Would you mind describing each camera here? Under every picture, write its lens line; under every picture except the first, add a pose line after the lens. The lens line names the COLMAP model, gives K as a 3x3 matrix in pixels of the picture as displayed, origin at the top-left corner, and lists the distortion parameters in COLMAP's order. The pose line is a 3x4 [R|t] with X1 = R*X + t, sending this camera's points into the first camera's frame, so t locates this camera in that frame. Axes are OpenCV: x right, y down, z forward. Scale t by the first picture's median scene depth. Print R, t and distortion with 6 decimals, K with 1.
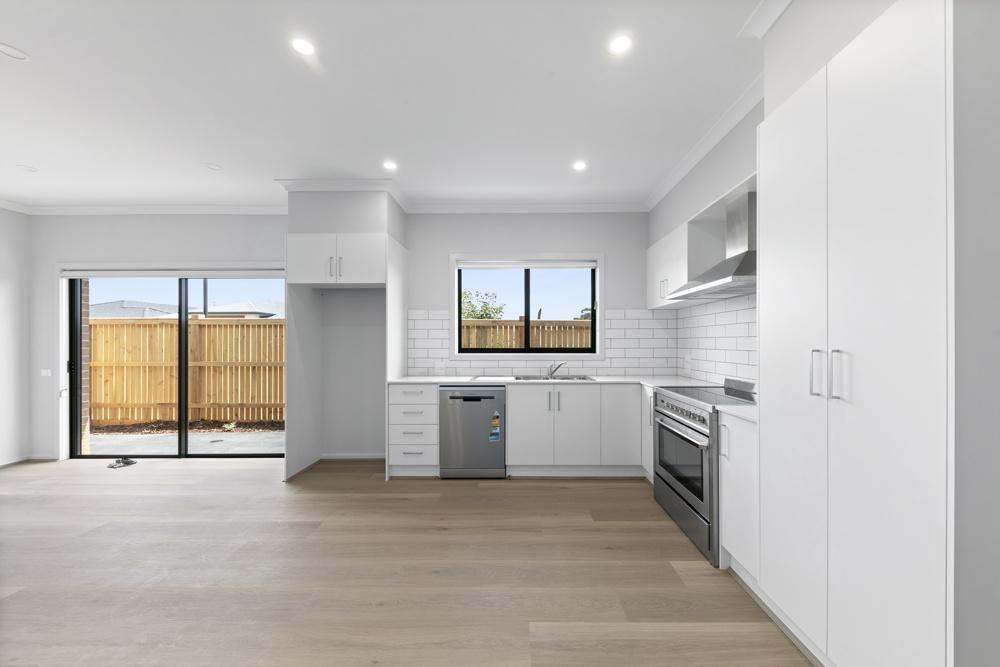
lens RADIAL K [[366.9, 0, 521.5], [0, 366.9, 341.3], [0, 0, 1]] dist [0.008976, 0.000302]
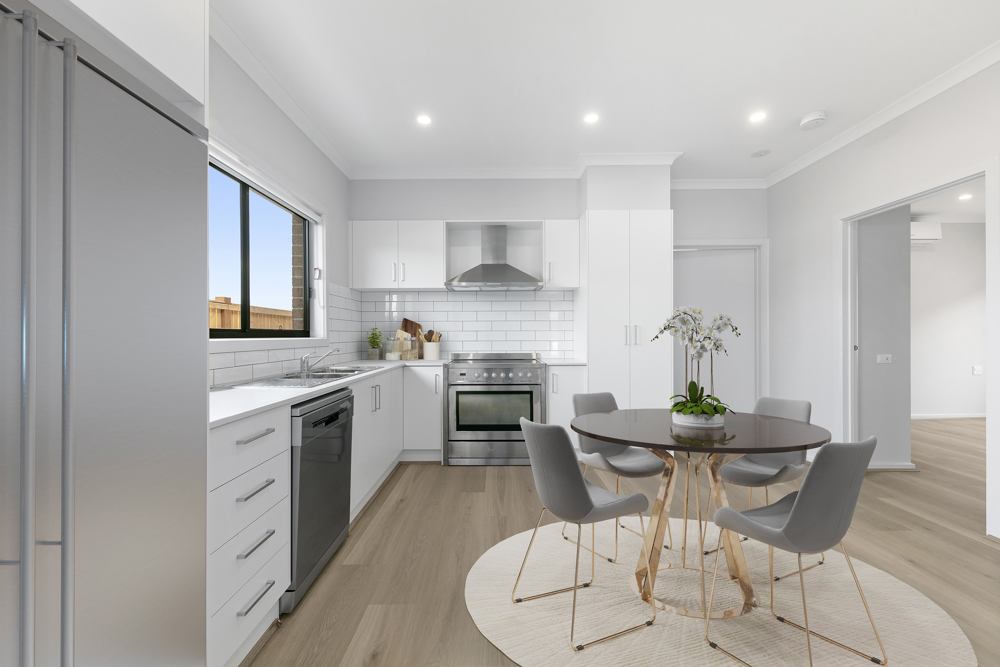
lens RADIAL K [[378.9, 0, 497.1], [0, 378.9, 336.1], [0, 0, 1]] dist [0.001764, 0.000182]
pose [[0.003521, -0.005905, 0.999976, -0.590141], [-0.000967, 0.999982, 0.005908, 0.025317], [-0.999993, -0.000988, 0.003515, 0.645820]]
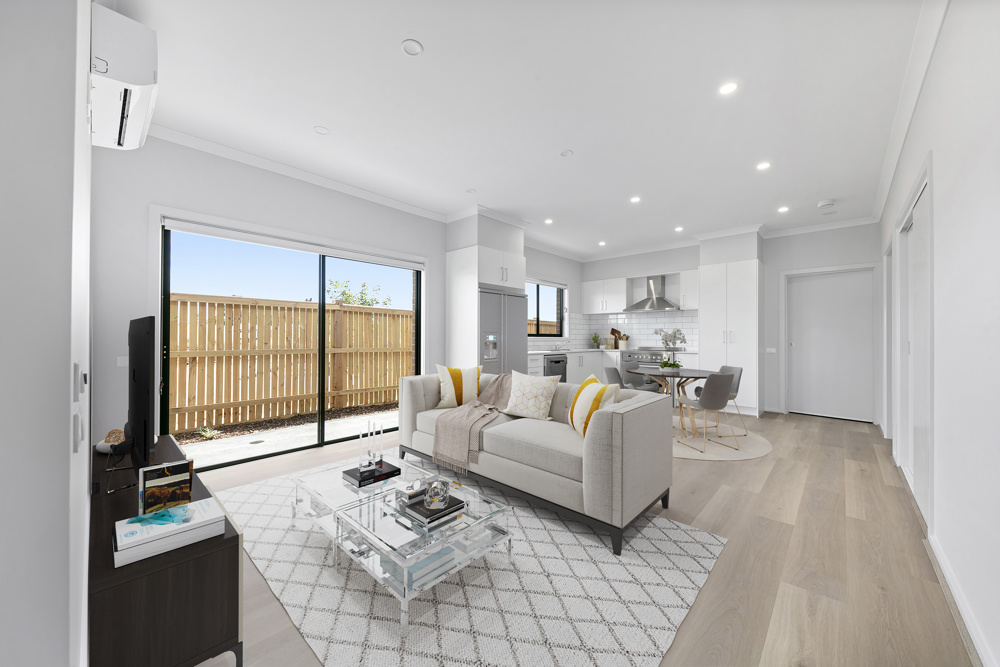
lens RADIAL K [[366.9, 0, 503.0], [0, 366.9, 337.1], [0, 0, 1]] dist [0.008976, 0.000302]
pose [[0.675910, 0.001217, 0.736983, -1.349950], [-0.007238, 0.999961, 0.004986, 0.026739], [-0.736949, -0.008704, 0.675893, 0.019007]]
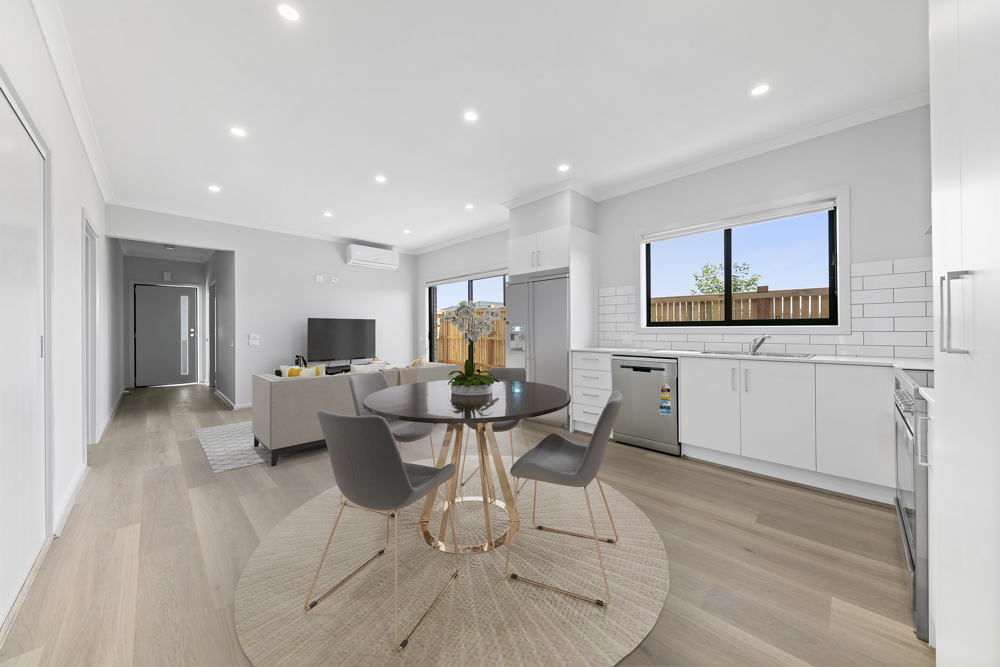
lens RADIAL K [[355.9, 0, 498.5], [0, 355.9, 330.1], [0, 0, 1]] dist [-0.000762, -0.000608]
pose [[0.698823, -0.004031, -0.715284, 0.249453], [0.007422, 0.999971, 0.001616, 0.037507], [0.715256, -0.006439, 0.698832, 0.026540]]
